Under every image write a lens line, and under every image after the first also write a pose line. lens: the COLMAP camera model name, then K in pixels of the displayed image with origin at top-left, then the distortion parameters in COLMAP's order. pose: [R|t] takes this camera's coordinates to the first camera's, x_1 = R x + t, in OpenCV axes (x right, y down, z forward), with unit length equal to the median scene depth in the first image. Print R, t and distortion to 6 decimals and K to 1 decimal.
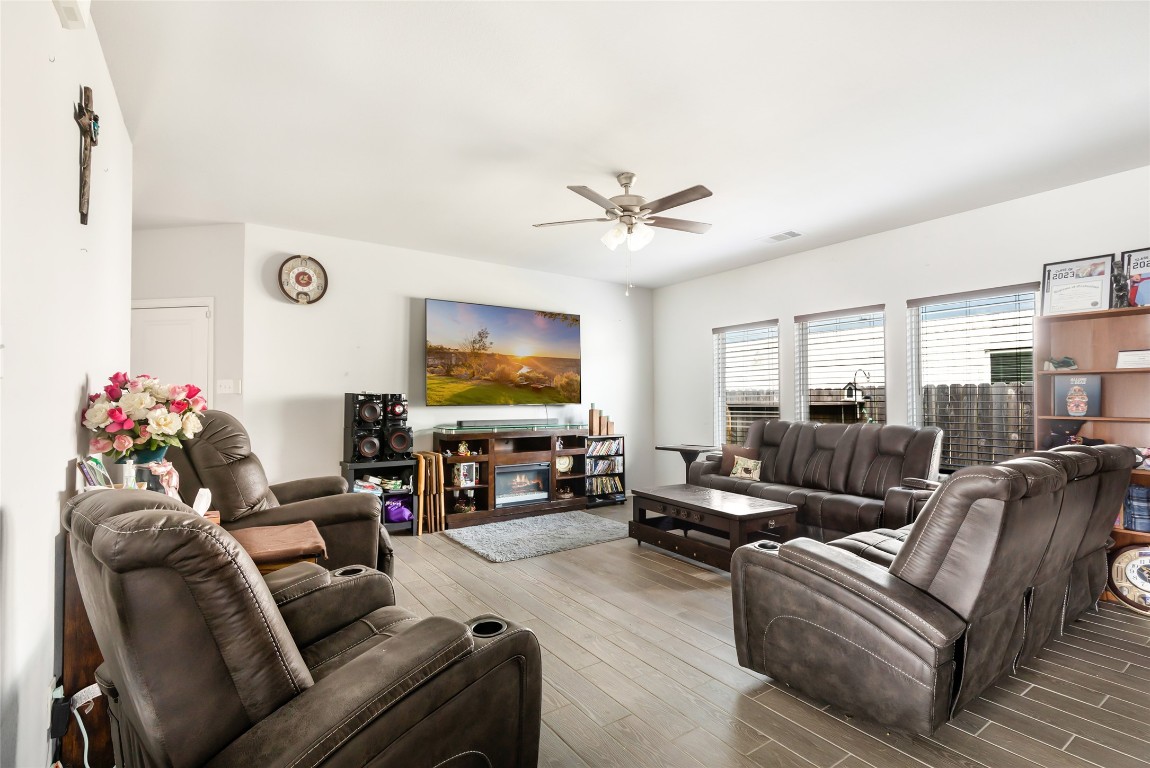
lens RADIAL K [[528.5, 0, 576.7], [0, 528.5, 385.2], [0, 0, 1]] dist [-0.002148, -0.000122]
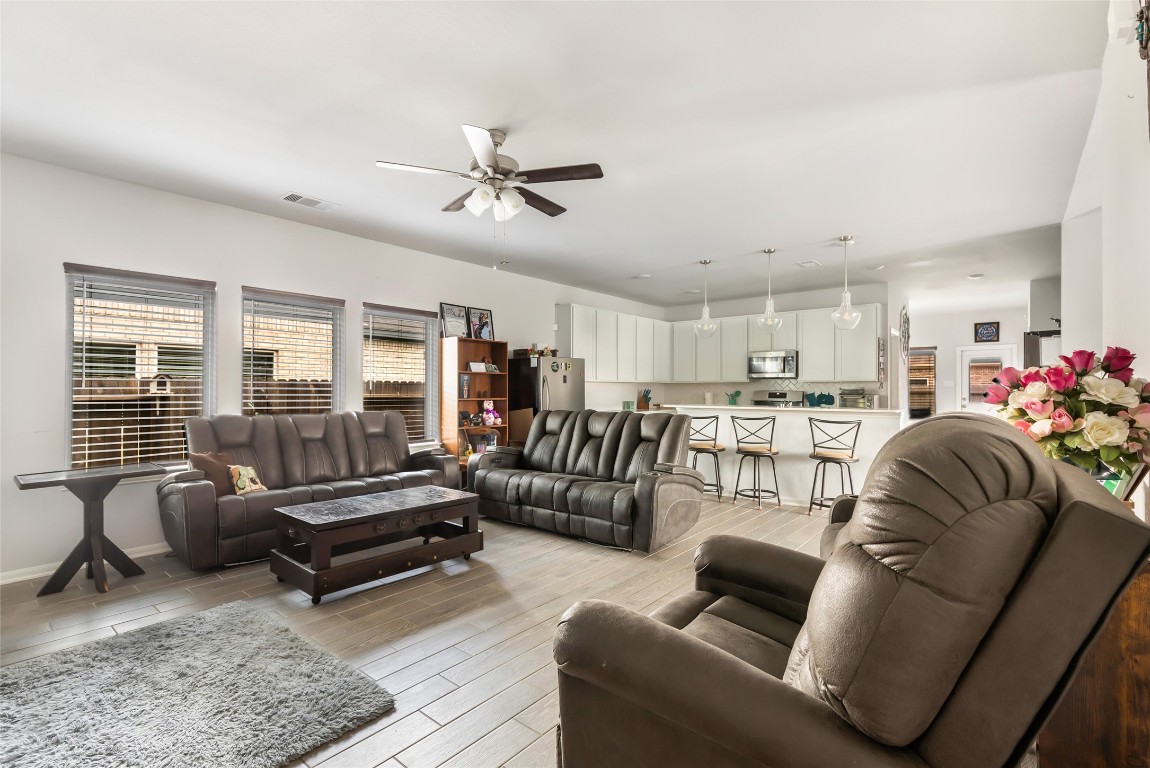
lens RADIAL K [[528.5, 0, 576.2], [0, 528.5, 391.2], [0, 0, 1]] dist [-0.002148, -0.000122]
pose [[-0.265962, 0.007635, 0.963953, -0.617044], [-0.017071, 0.999775, -0.012629, 0.037808], [-0.963832, -0.019815, -0.265772, 0.875728]]
